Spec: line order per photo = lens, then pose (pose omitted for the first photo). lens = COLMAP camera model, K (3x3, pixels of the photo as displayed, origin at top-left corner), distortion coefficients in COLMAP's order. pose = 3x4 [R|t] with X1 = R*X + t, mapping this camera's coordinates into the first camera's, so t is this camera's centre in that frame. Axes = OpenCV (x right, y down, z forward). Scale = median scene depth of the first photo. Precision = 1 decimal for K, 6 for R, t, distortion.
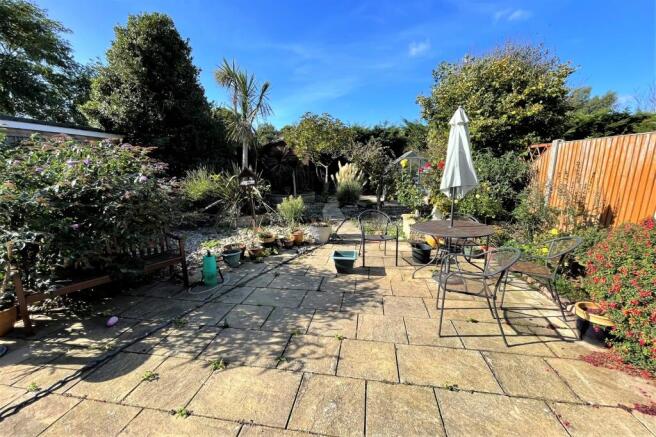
lens RADIAL K [[267.2, 0, 328.6], [0, 267.2, 220.6], [0, 0, 1]] dist [-0.004951, 0.000340]
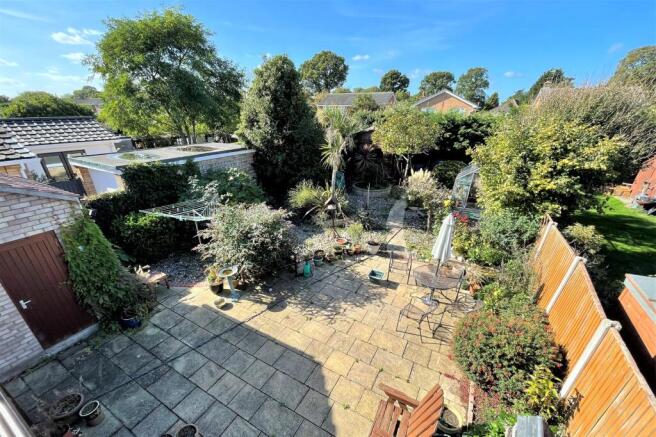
lens RADIAL K [[267.2, 0, 323.8], [0, 267.2, 242.3], [0, 0, 1]] dist [-0.004951, 0.000340]
pose [[0.934368, 0.165581, -0.315498, 0.195061], [-0.079951, 0.960315, 0.267215, -0.383890], [0.347223, -0.224452, 0.910526, -0.524431]]
